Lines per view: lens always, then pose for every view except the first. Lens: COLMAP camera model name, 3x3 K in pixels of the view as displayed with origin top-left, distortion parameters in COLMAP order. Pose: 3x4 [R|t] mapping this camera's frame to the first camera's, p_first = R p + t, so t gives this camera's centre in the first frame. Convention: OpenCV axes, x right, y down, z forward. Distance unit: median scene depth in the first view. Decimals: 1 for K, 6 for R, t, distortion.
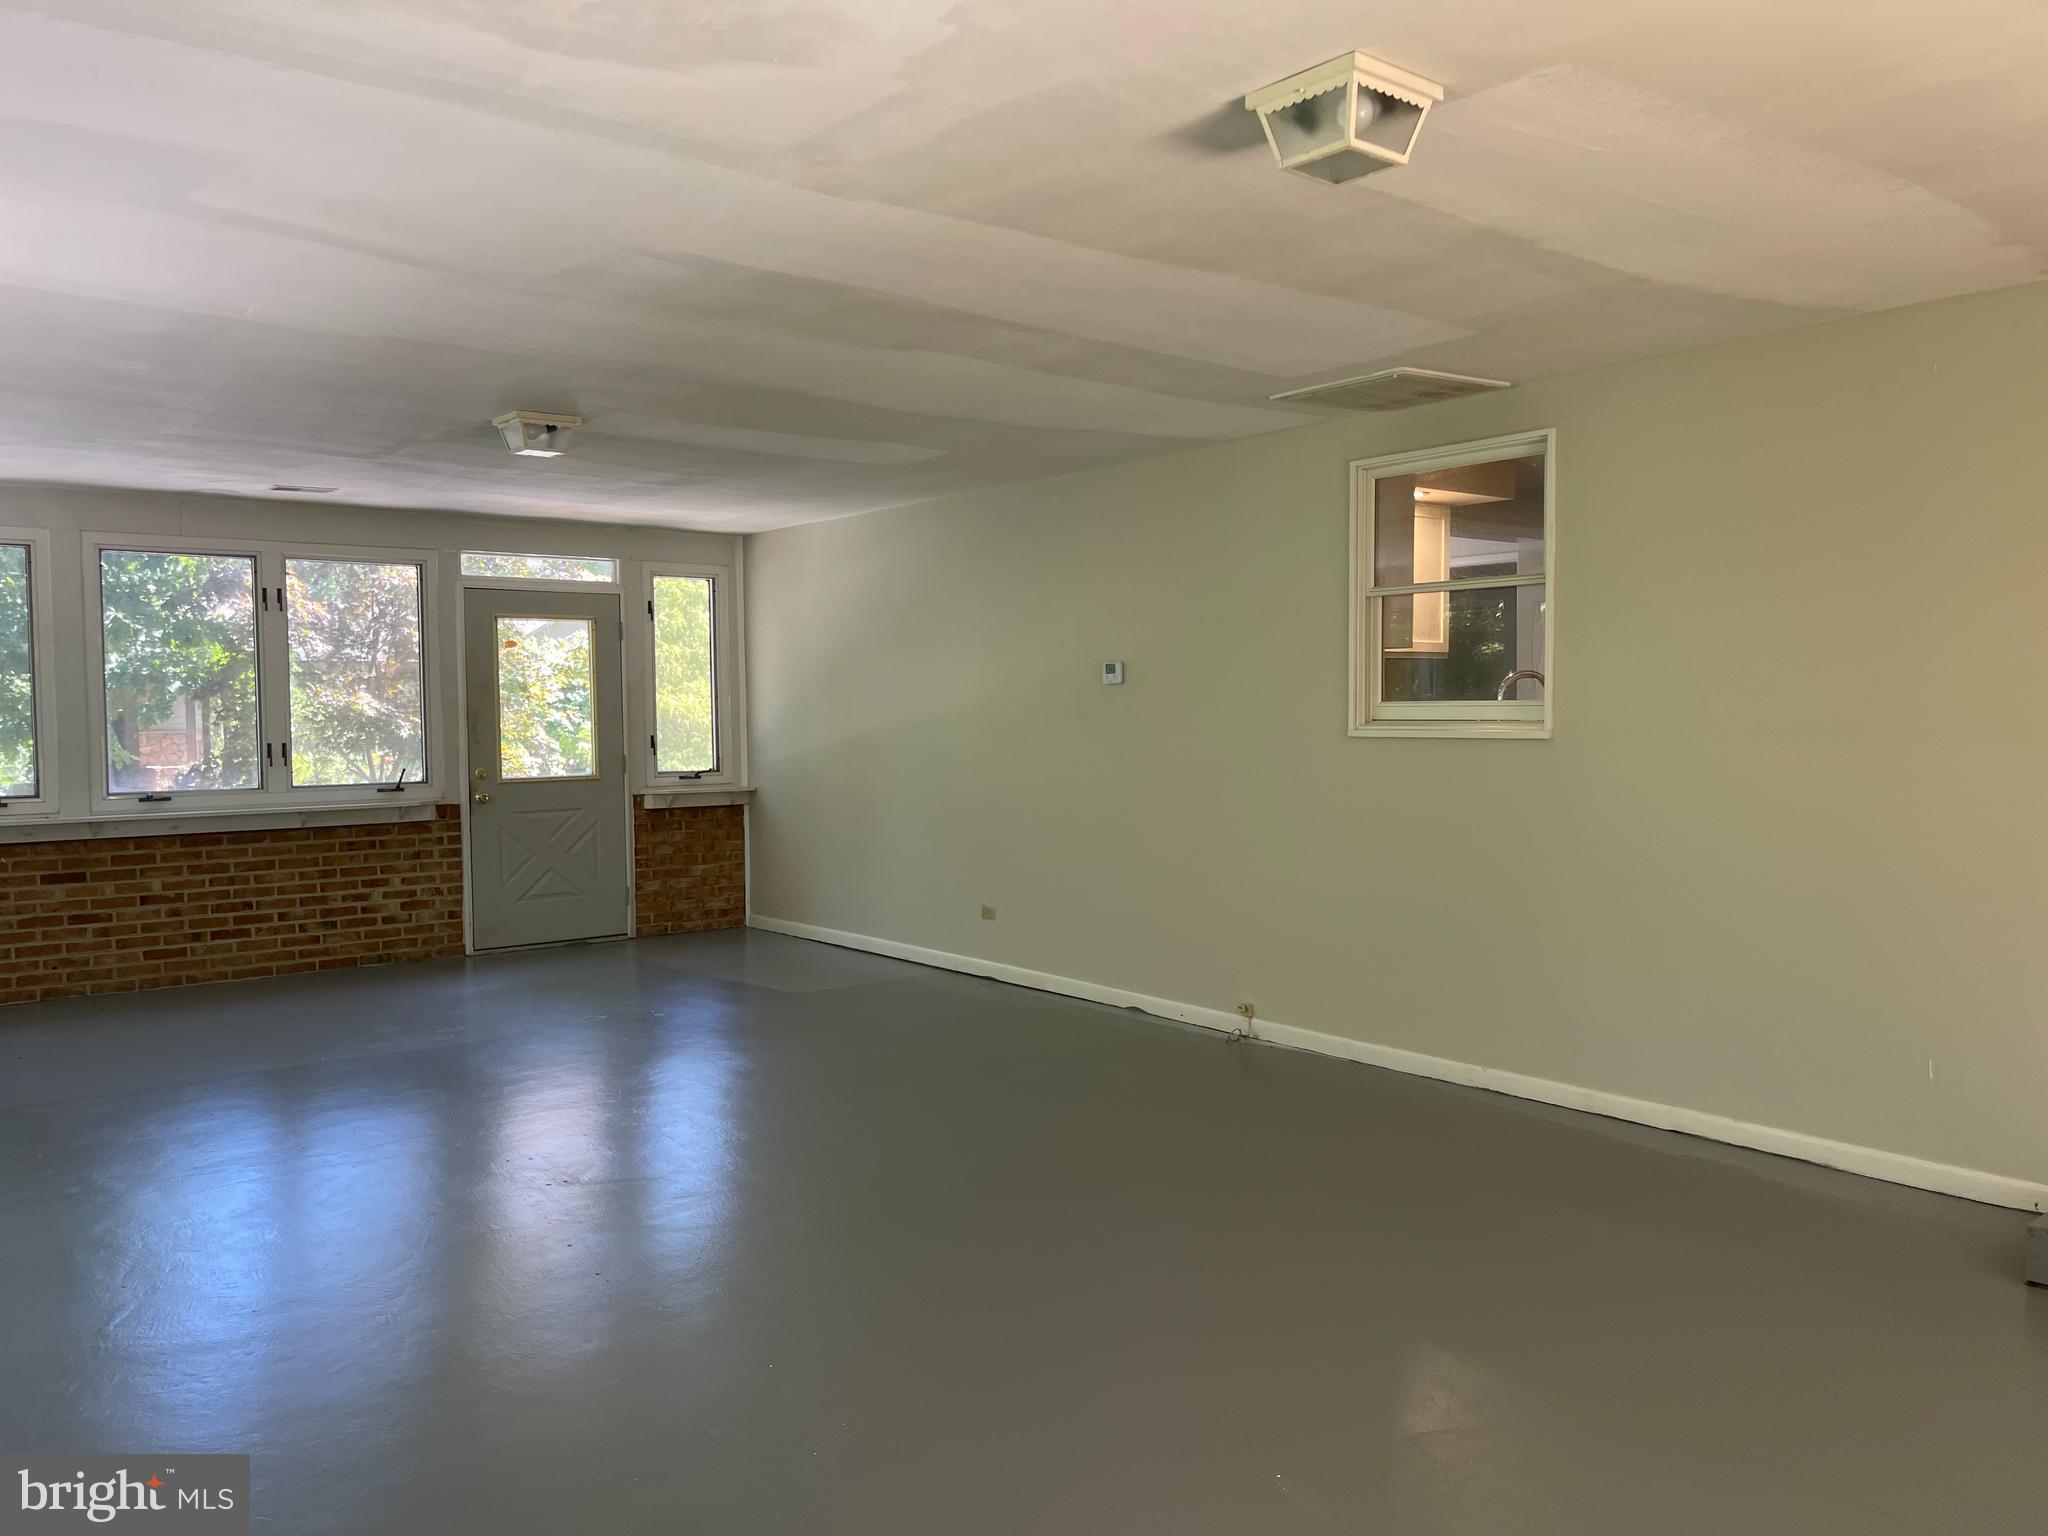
lens RADIAL K [[1564.8, 0, 1030.8], [0, 1564.8, 780.5], [0, 0, 1]] dist [0.036503, -0.024096]
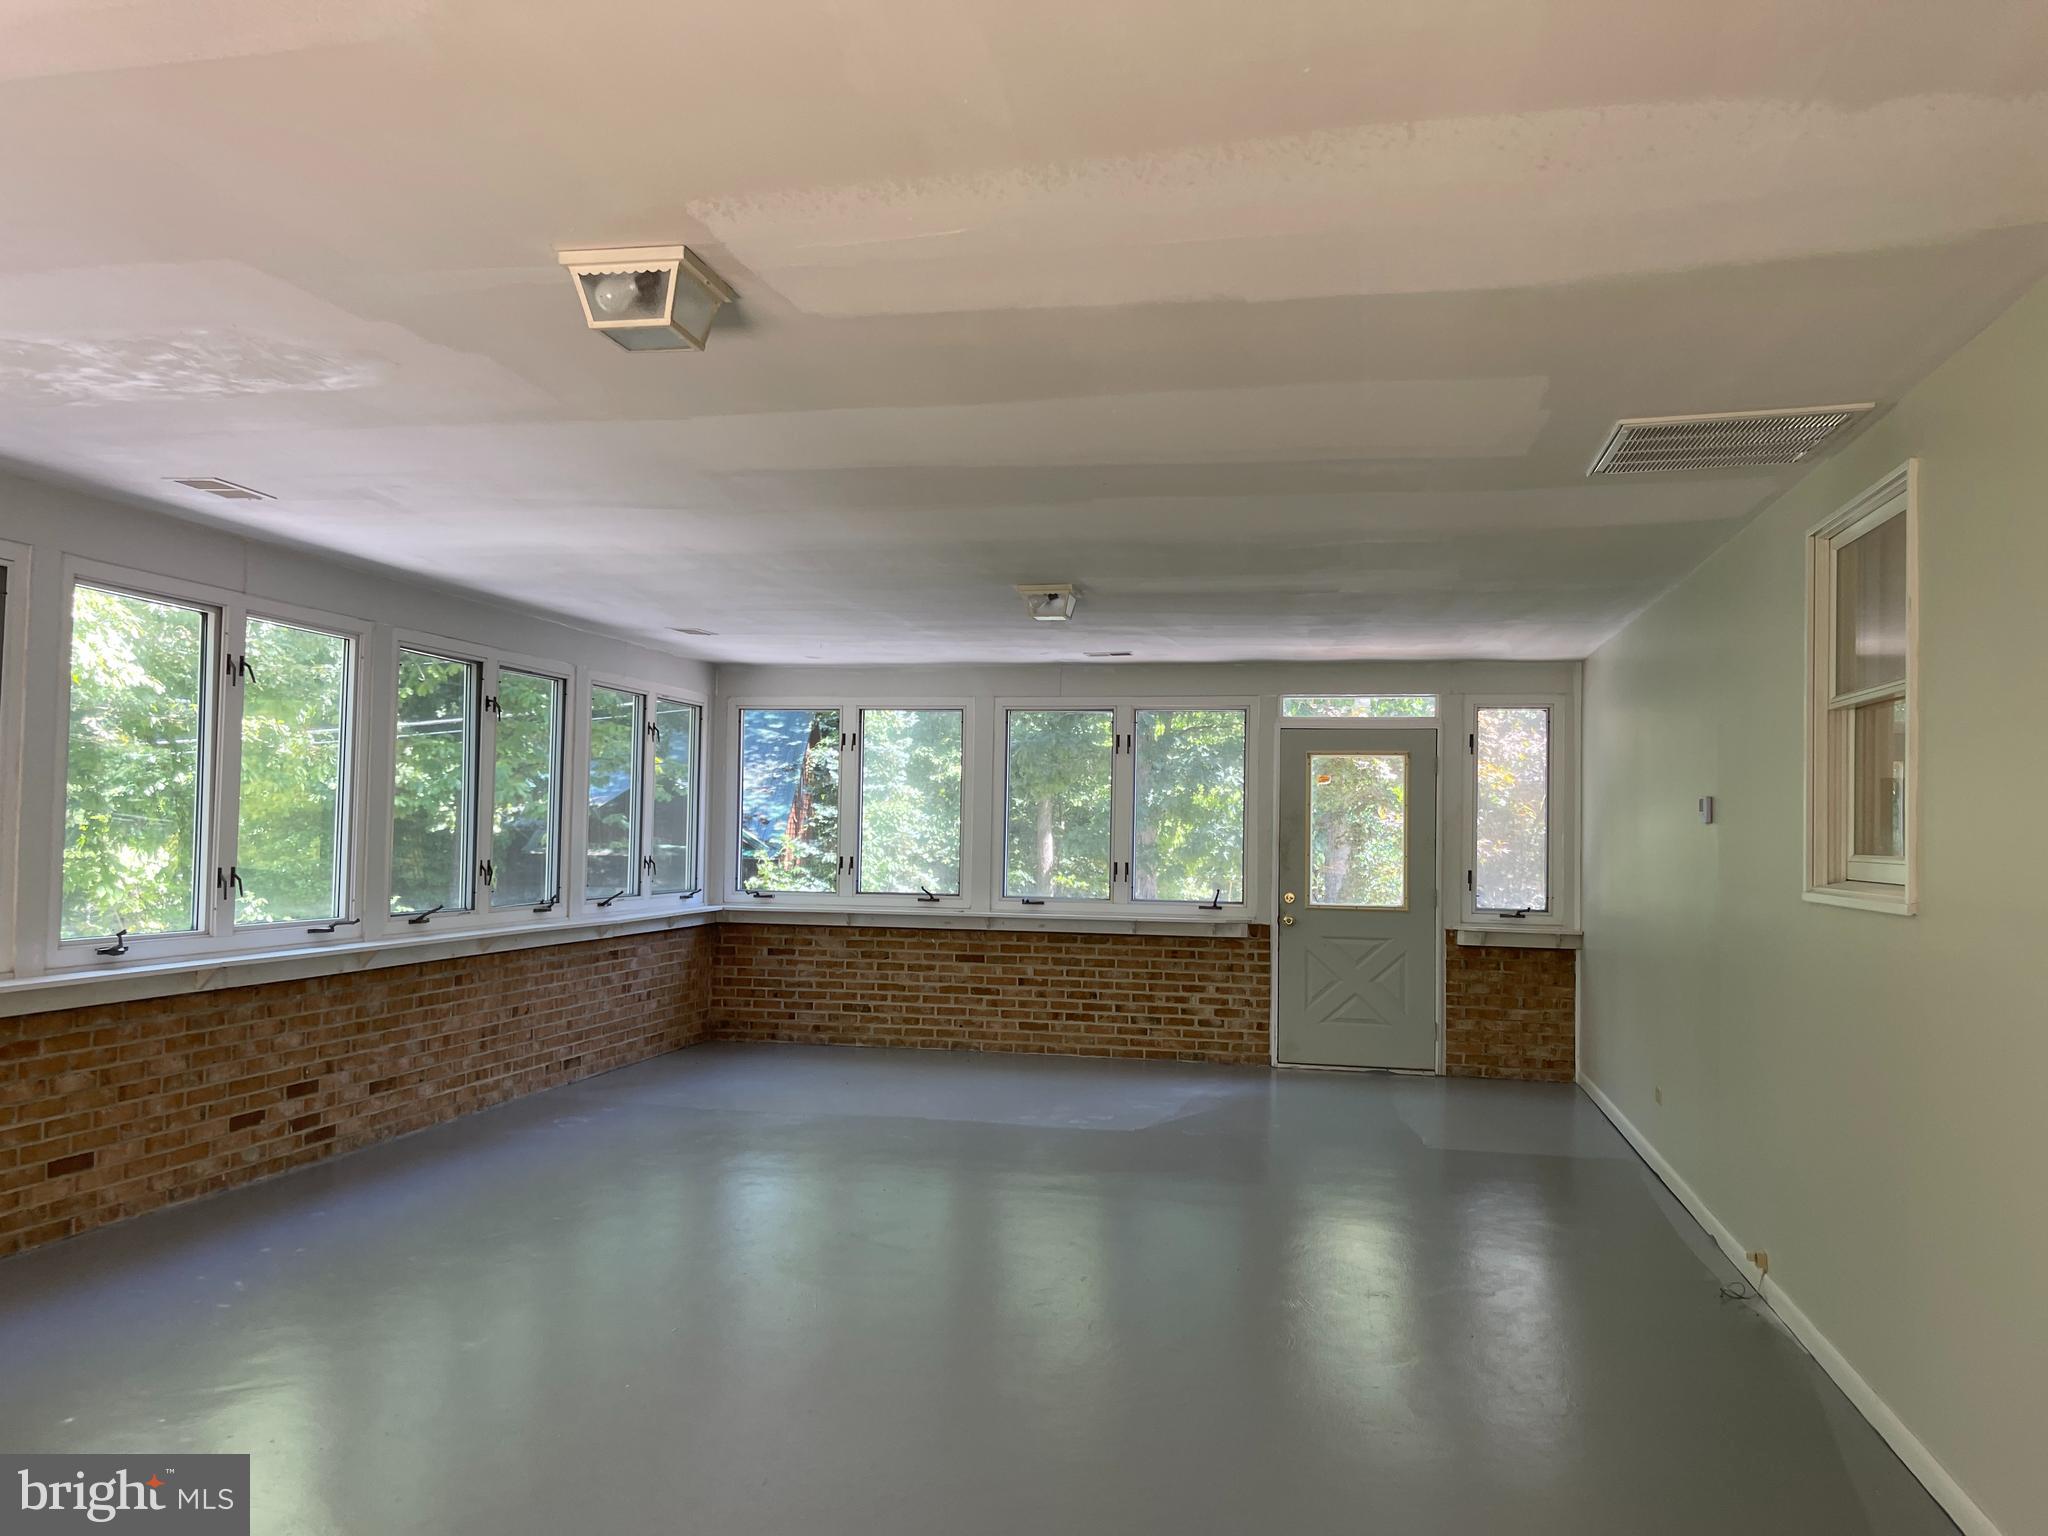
lens RADIAL K [[1564.8, 0, 1031.1], [0, 1564.8, 759.7], [0, 0, 1]] dist [0.036503, -0.024096]
pose [[0.624373, -0.015316, -0.780976, 0.392325], [-0.061260, 0.995768, -0.068504, -0.014980], [0.778720, 0.090615, 0.620793, 0.185513]]
